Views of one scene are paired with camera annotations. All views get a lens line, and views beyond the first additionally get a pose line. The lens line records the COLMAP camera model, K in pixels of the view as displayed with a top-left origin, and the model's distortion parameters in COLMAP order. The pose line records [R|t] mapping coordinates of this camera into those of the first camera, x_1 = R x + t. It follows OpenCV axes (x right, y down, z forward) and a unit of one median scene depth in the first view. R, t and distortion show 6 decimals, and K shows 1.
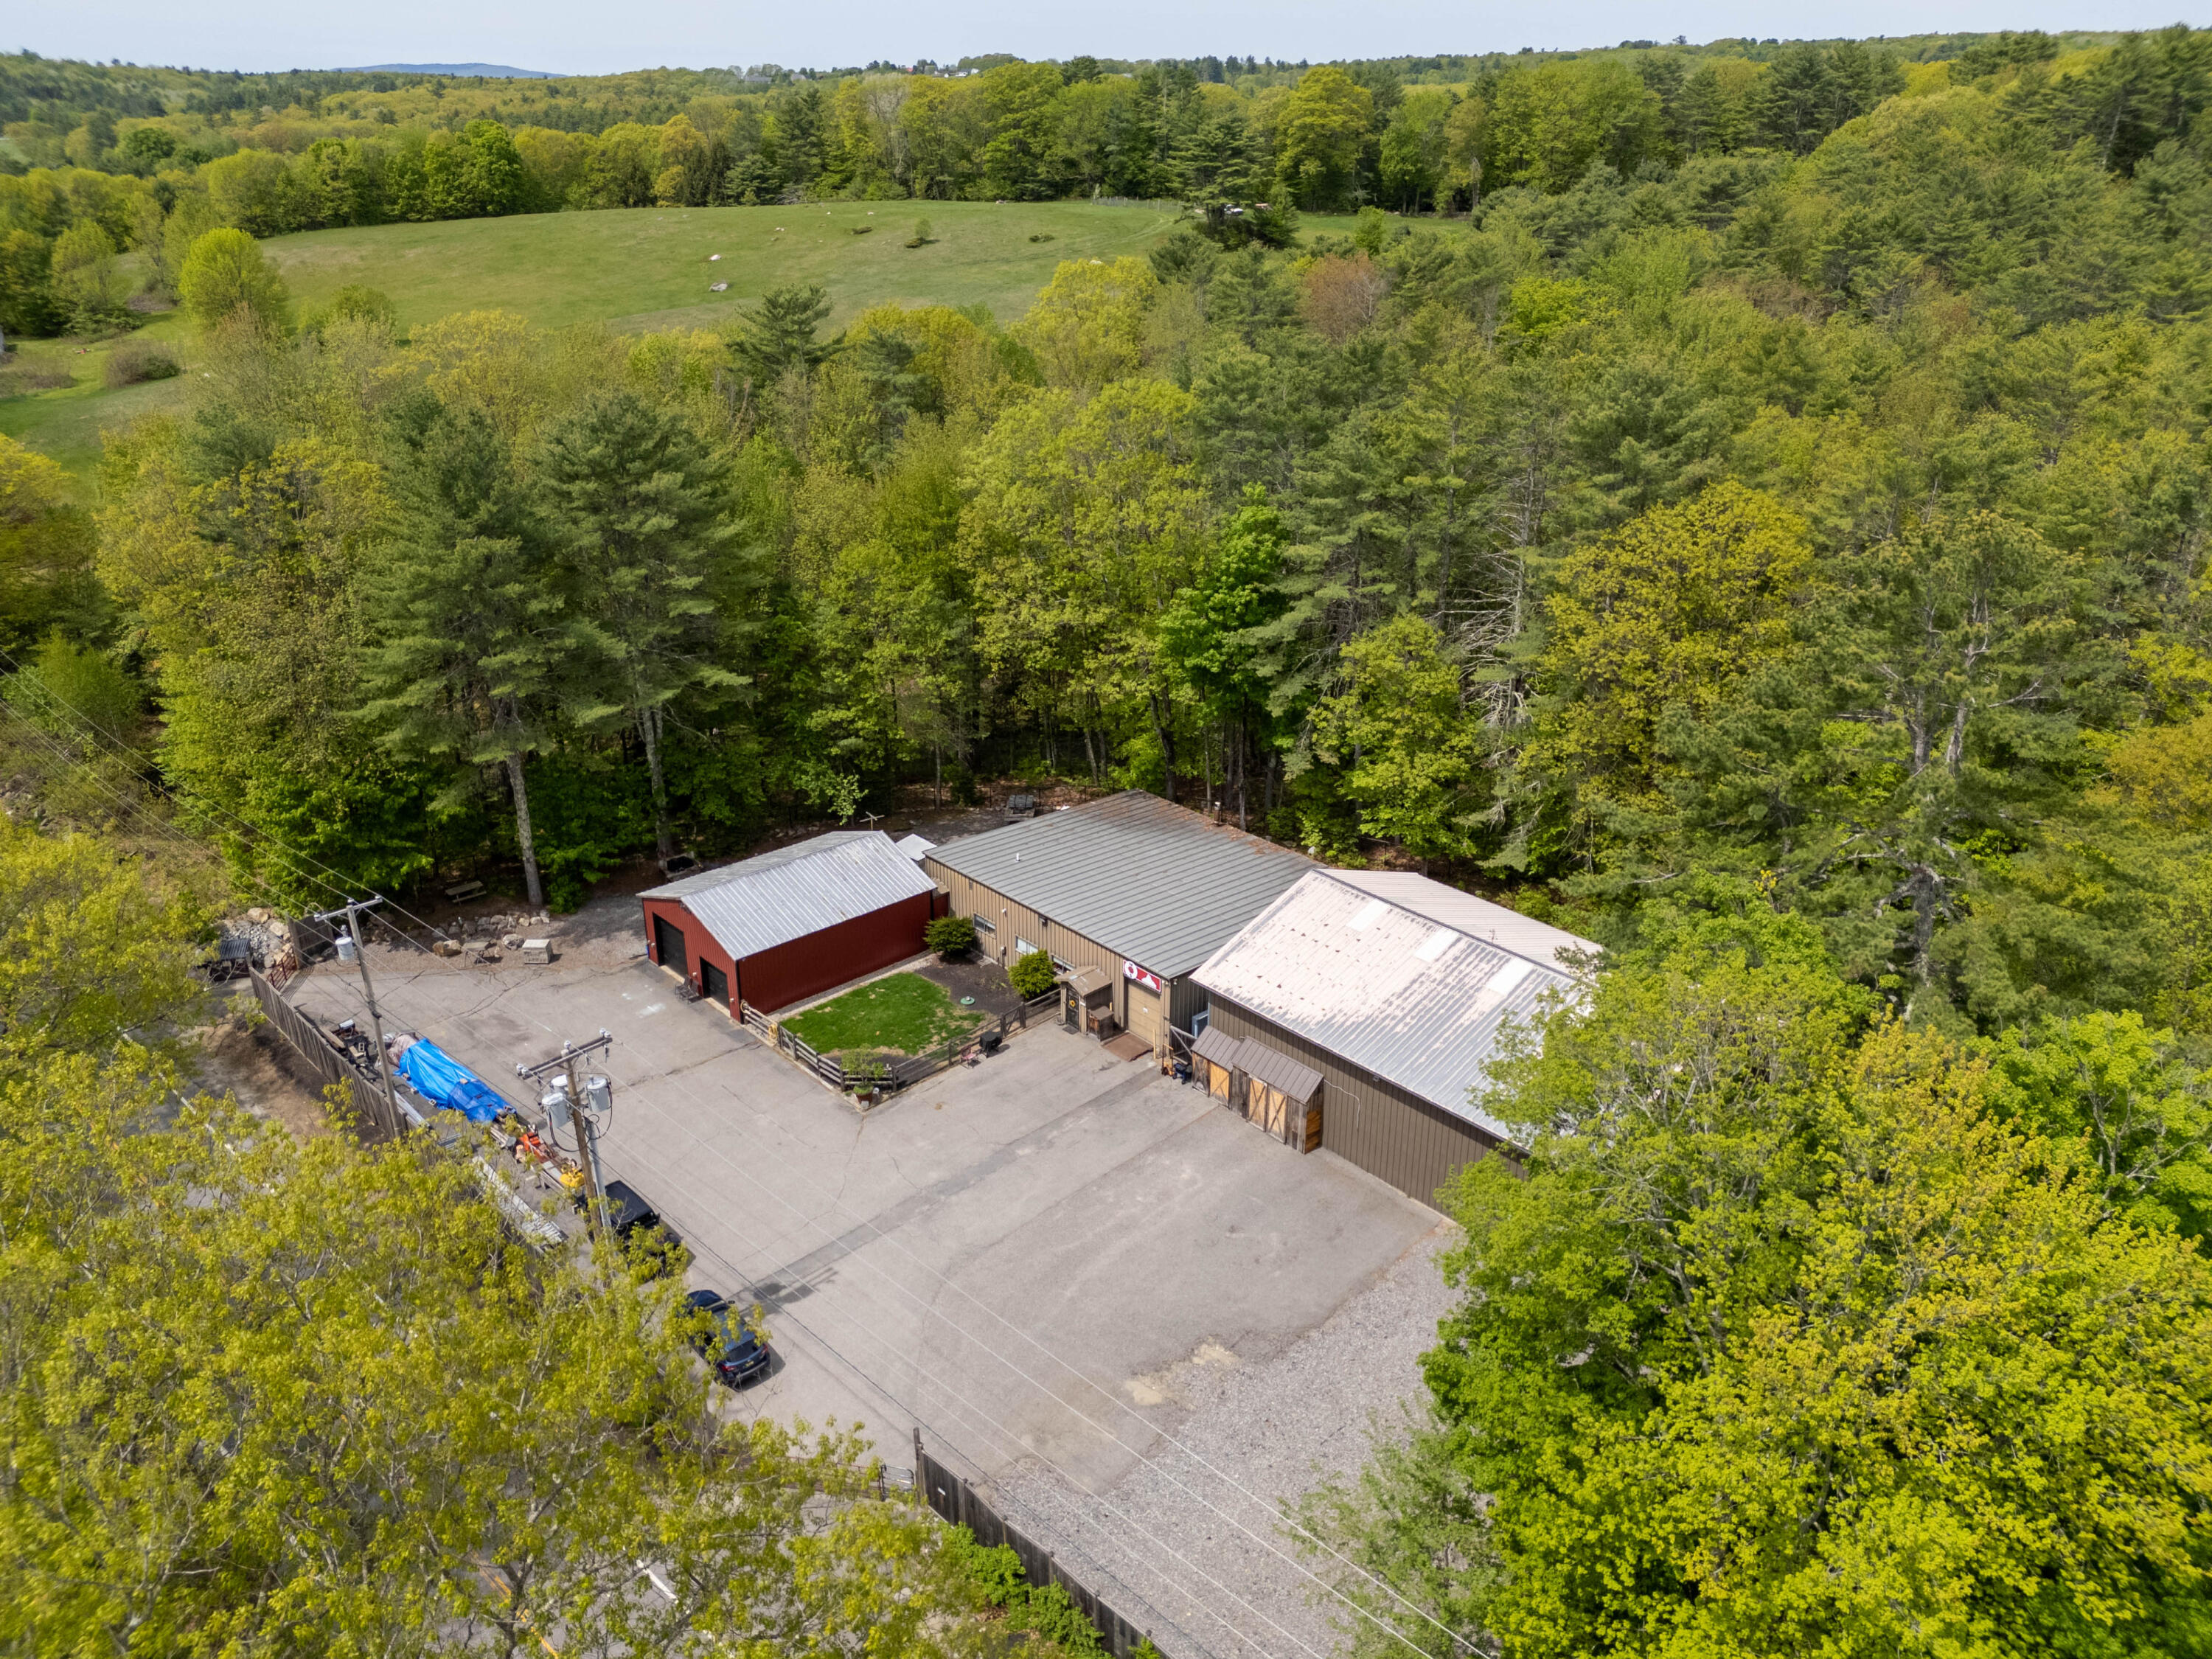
lens RADIAL K [[1621.2, 0, 1113.0], [0, 1621.2, 828.6], [0, 0, 1]] dist [0.064767, -0.062221]
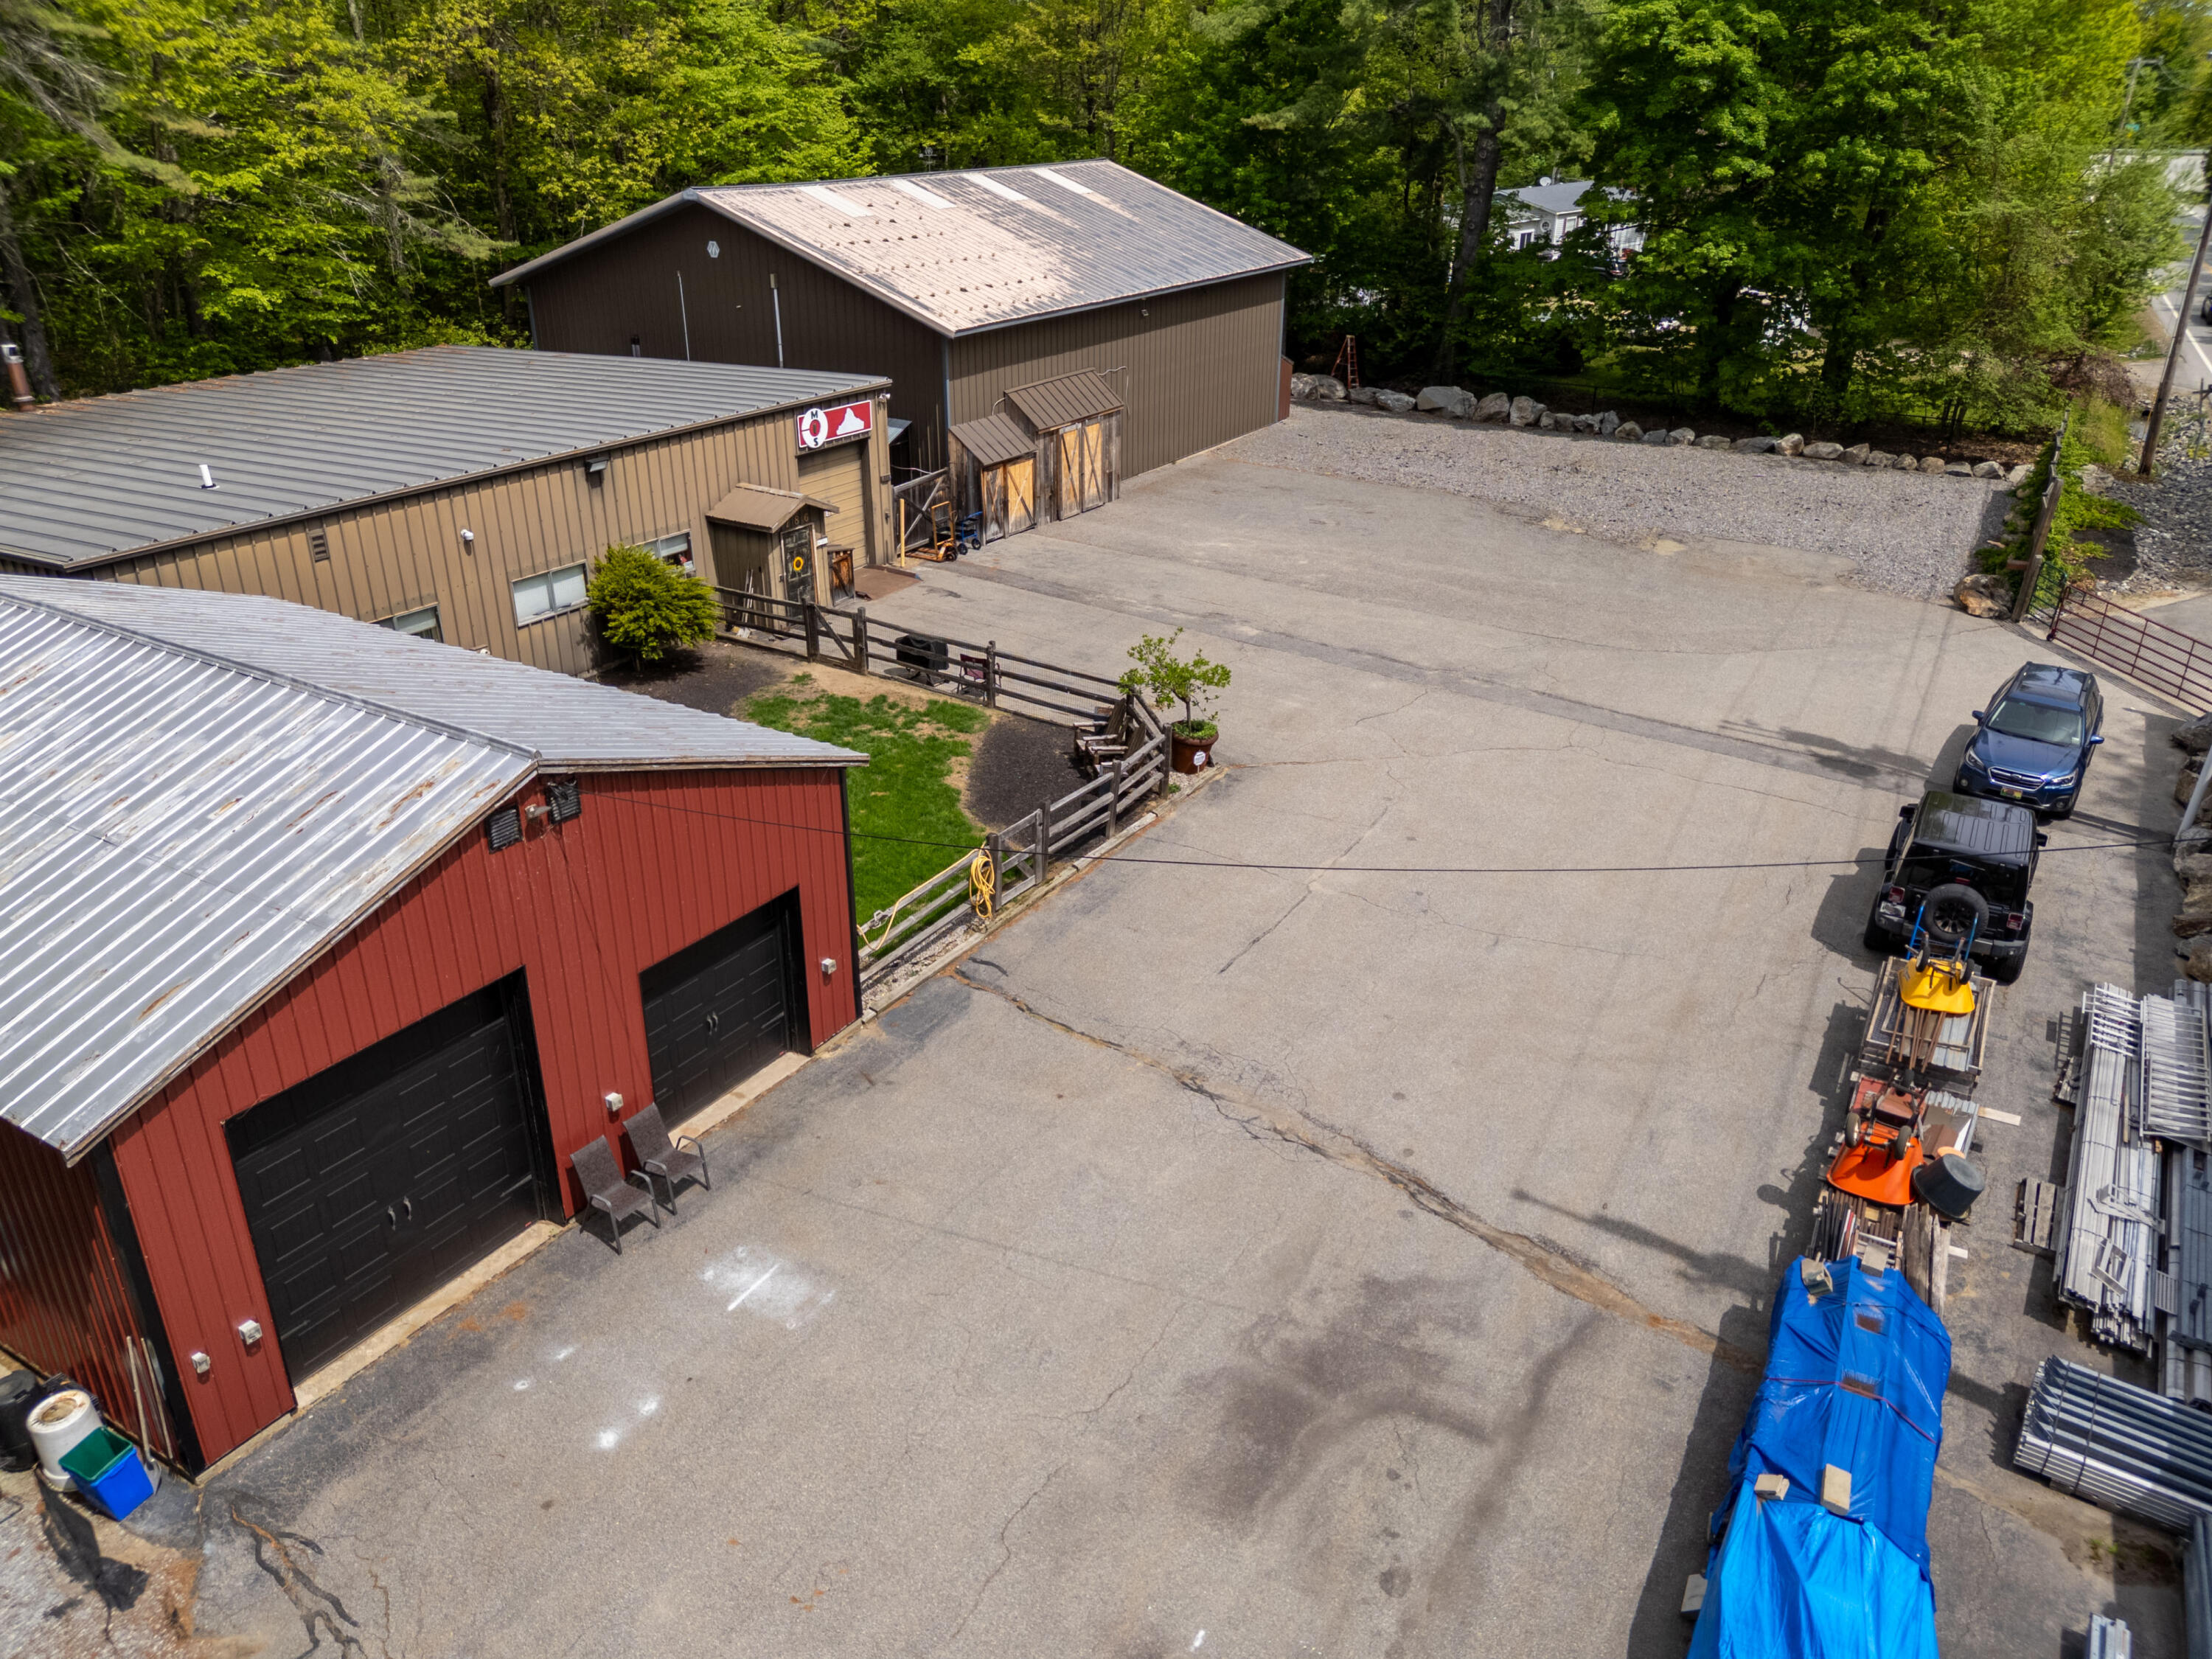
lens RADIAL K [[1621.2, 0, 1113.0], [0, 1621.2, 828.6], [0, 0, 1]] dist [0.064767, -0.062221]
pose [[-0.270294, -0.408983, 0.871593, -0.426352], [0.383454, 0.784660, 0.487105, -0.018439], [-0.883122, 0.465877, -0.055263, 0.890232]]
